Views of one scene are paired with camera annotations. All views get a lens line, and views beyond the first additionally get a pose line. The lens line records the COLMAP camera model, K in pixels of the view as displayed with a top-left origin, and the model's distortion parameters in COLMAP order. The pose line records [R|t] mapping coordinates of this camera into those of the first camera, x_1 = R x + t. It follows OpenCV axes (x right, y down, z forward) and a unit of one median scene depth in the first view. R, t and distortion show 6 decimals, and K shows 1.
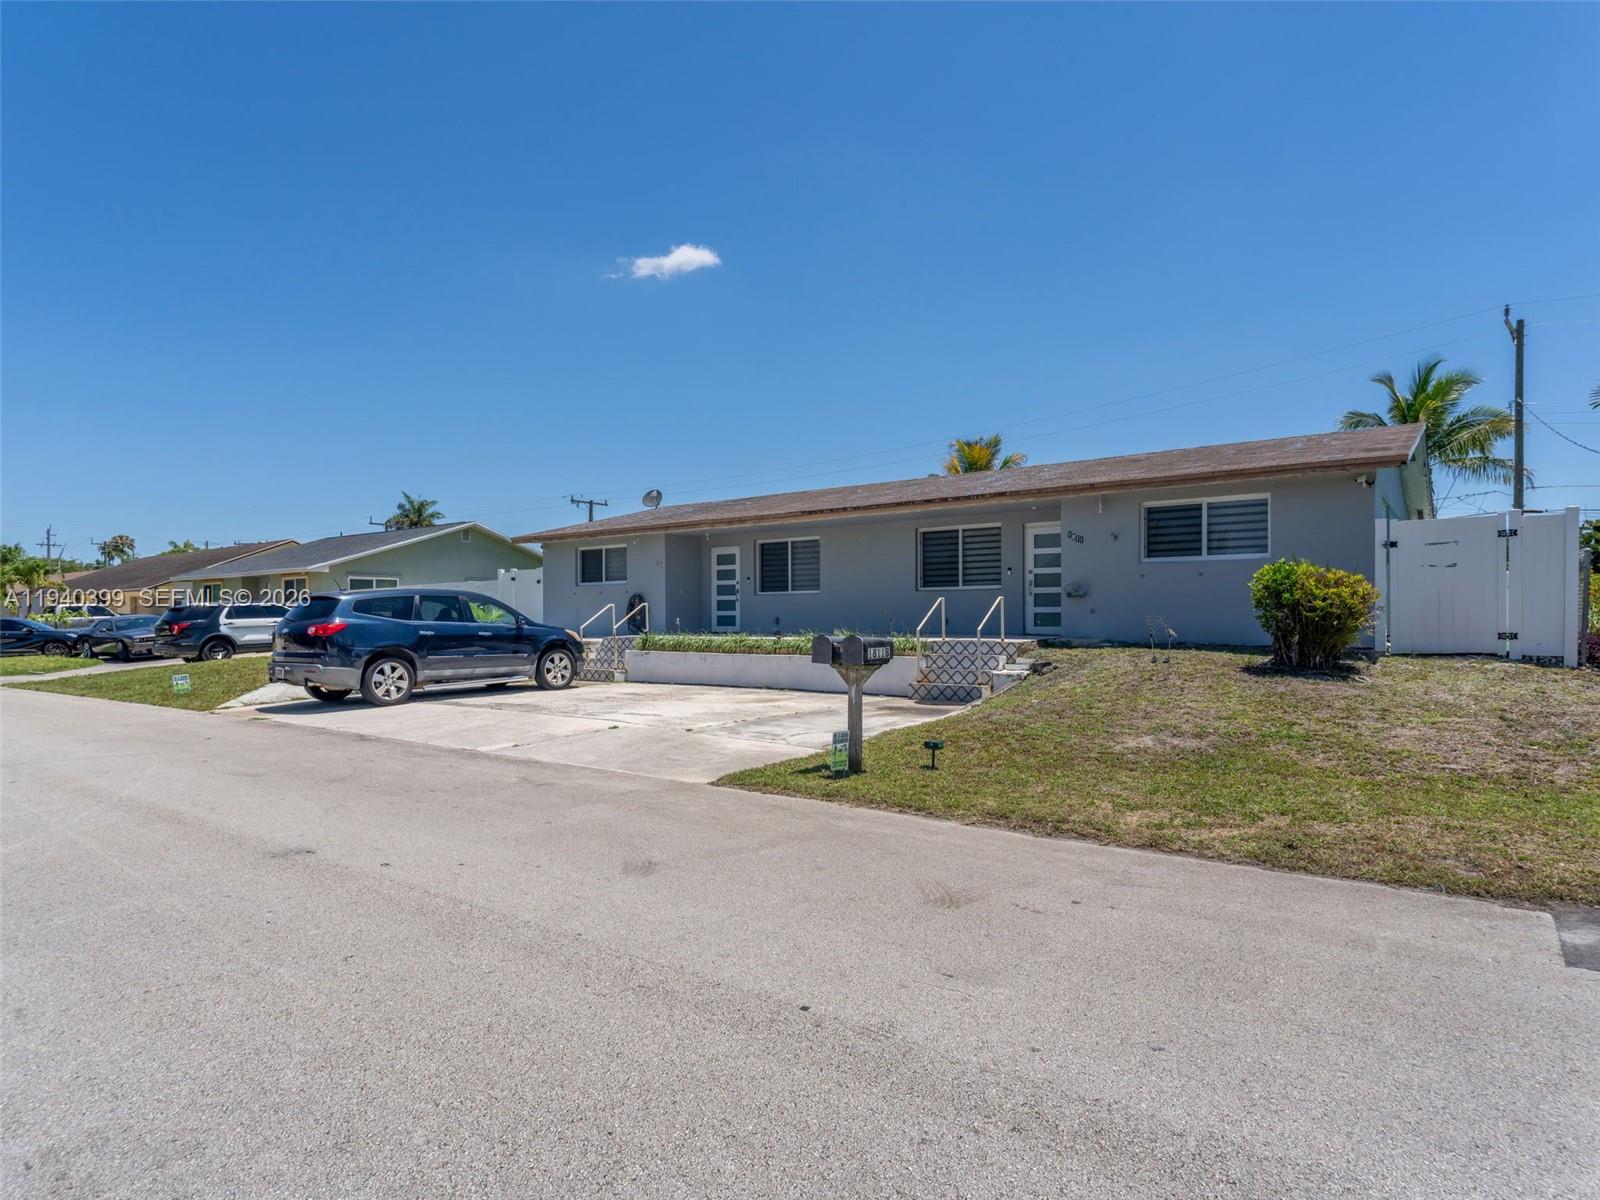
lens RADIAL K [[939.3, 0, 794.4], [0, 939.3, 616.1], [0, 0, 1]] dist [-0.001086, 0.002755]
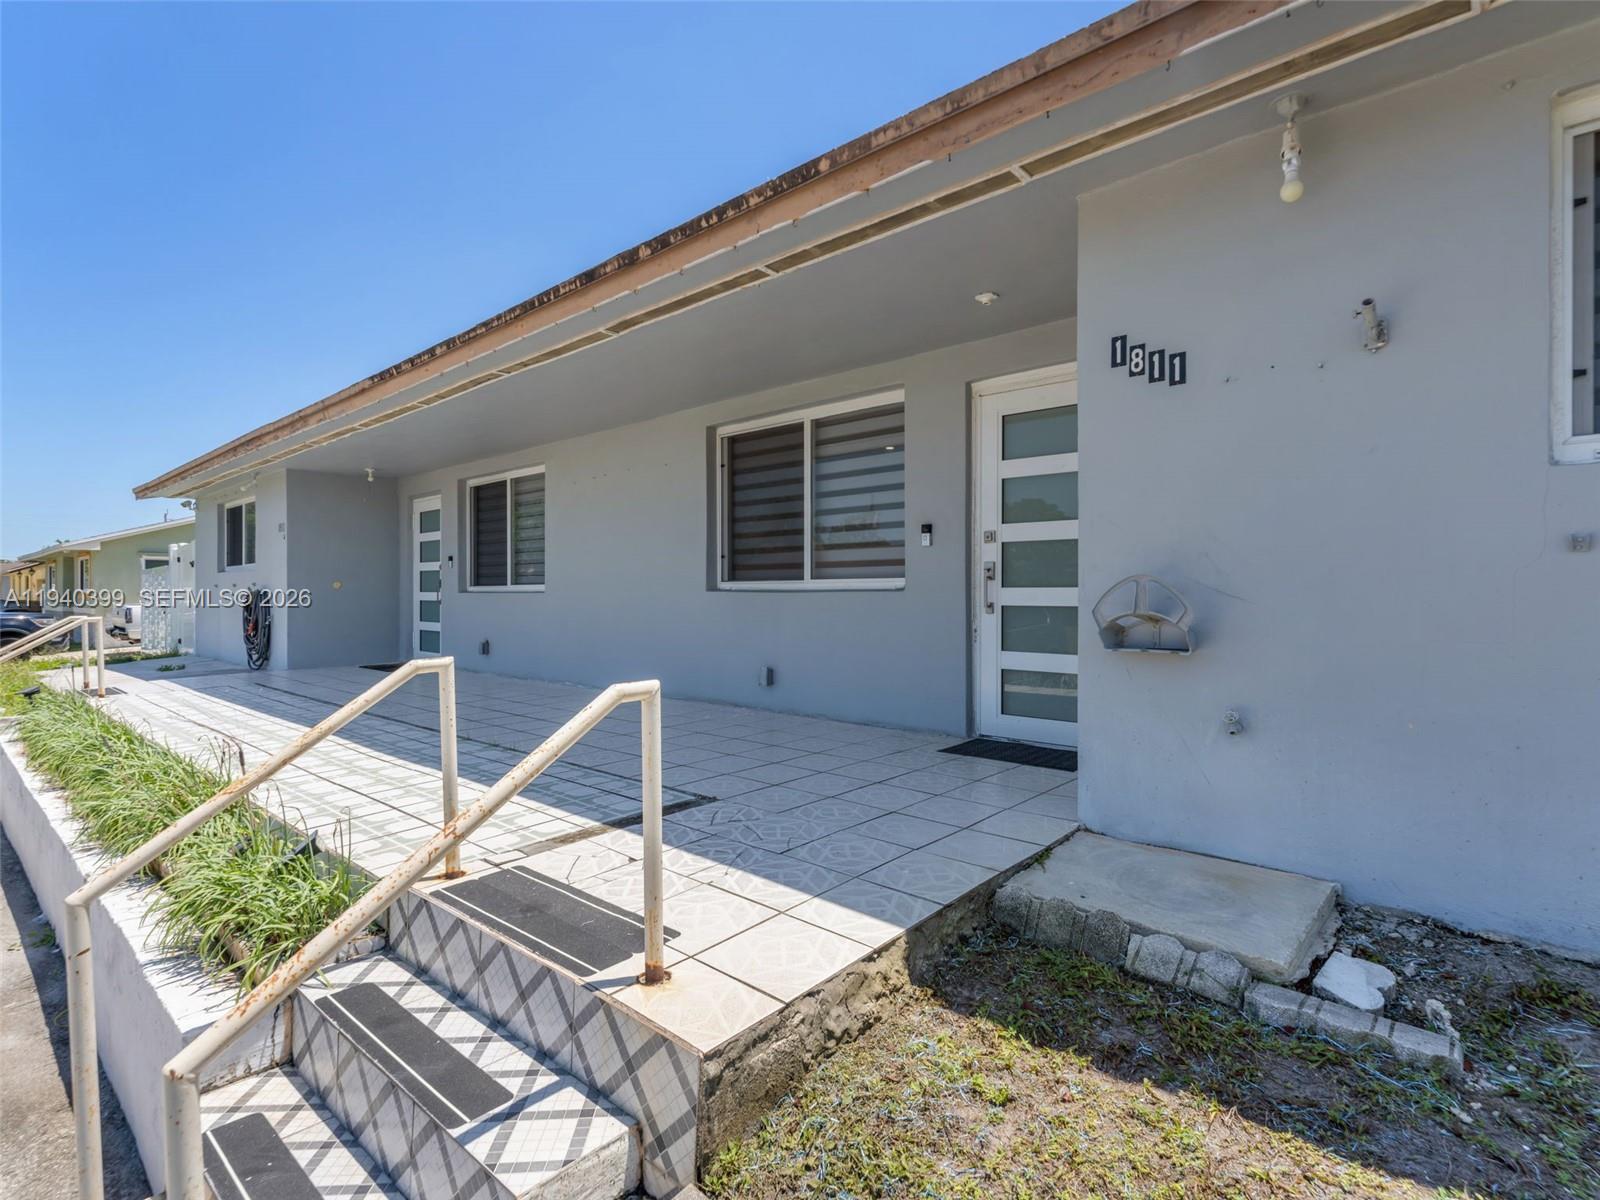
lens RADIAL K [[800.8, 0, 821.8], [0, 800.8, 593.2], [0, 0, 1]] dist [-0.007113, -0.001005]
pose [[0.997454, 0.001573, -0.071301, 0.216288], [-0.001255, 0.999989, 0.004495, -0.029711], [0.071307, -0.004394, 0.997445, 0.736904]]
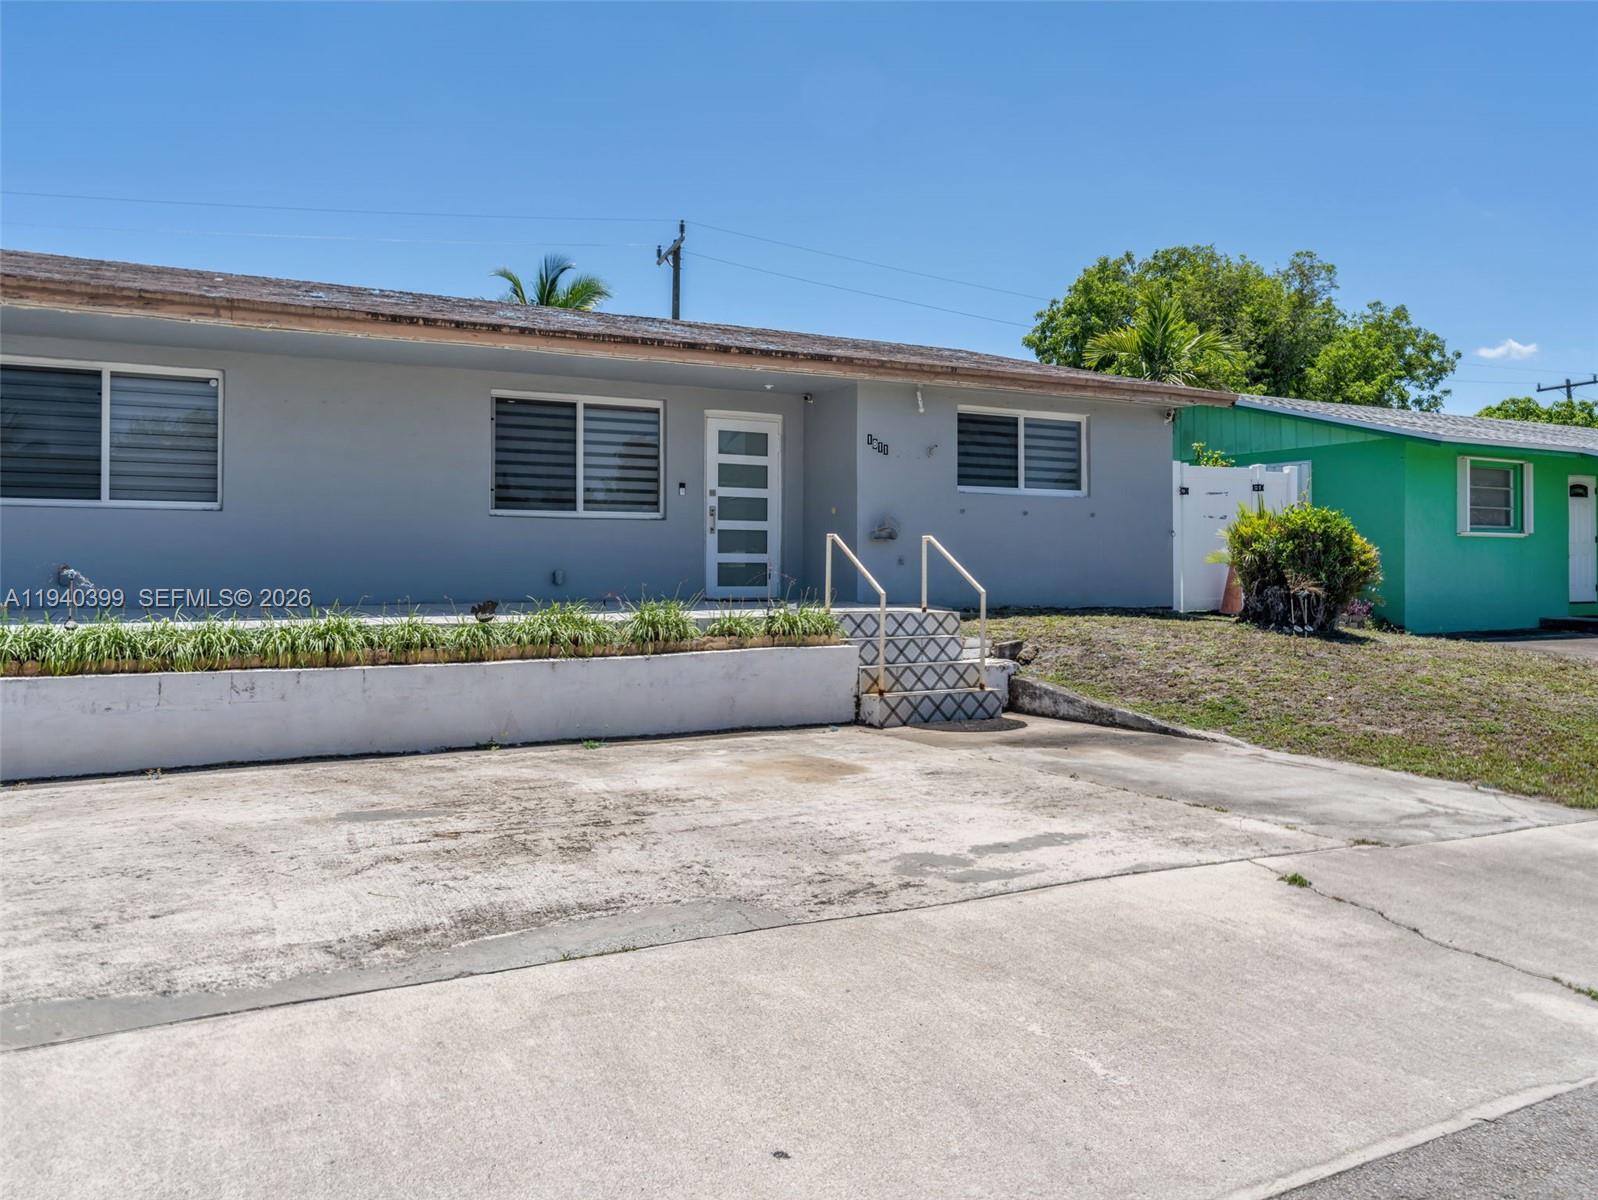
lens RADIAL K [[1260.9, 0, 842.2], [0, 1260.9, 560.8], [0, 0, 1]] dist [0.008870, 0.000877]
pose [[0.383080, 0.010807, 0.923652, -0.446281], [-0.004701, 0.999941, -0.009750, 0.002598], [-0.923703, -0.000607, 0.383109, 0.627248]]
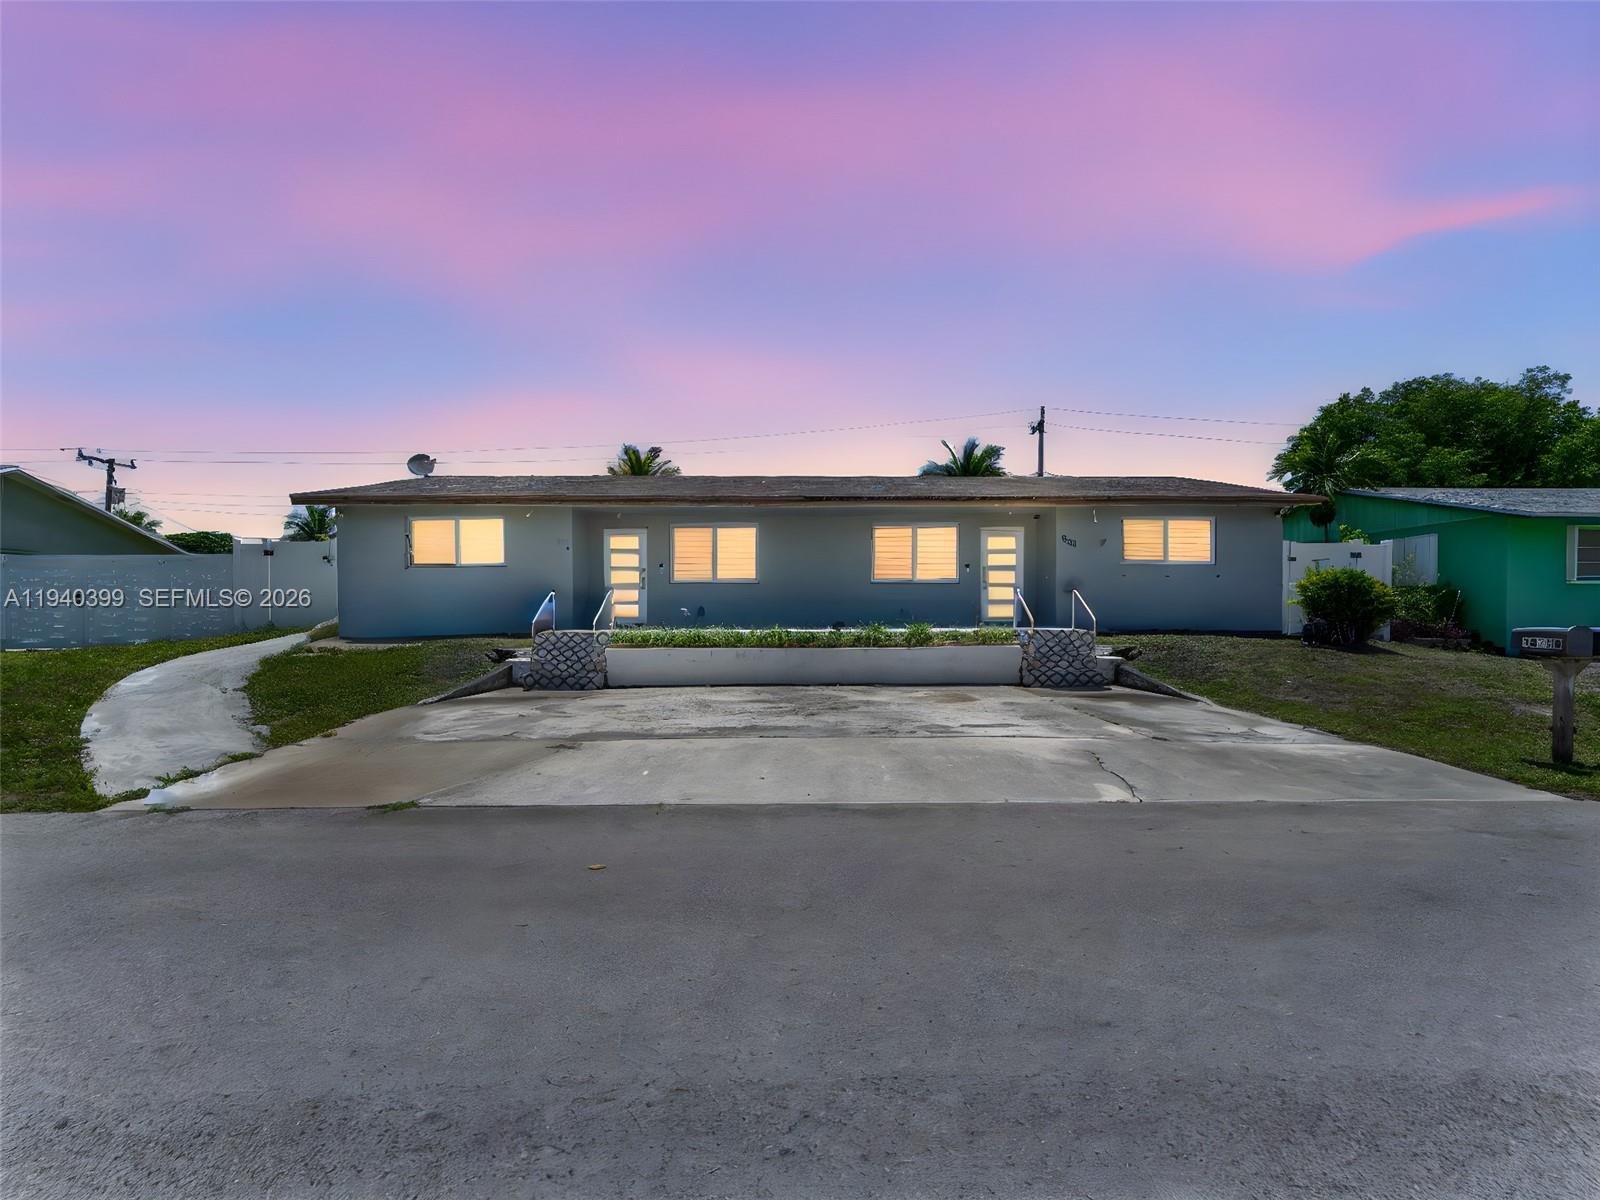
lens RADIAL K [[779.2, 0, 811.2], [0, 779.2, 609.0], [0, 0, 1]] dist [-0.003334, -0.000679]
pose [[0.777030, 0.007106, 0.629424, -0.506508], [-0.004317, 0.999973, -0.005960, 0.007285], [-0.629449, 0.001914, 0.777039, 0.403180]]
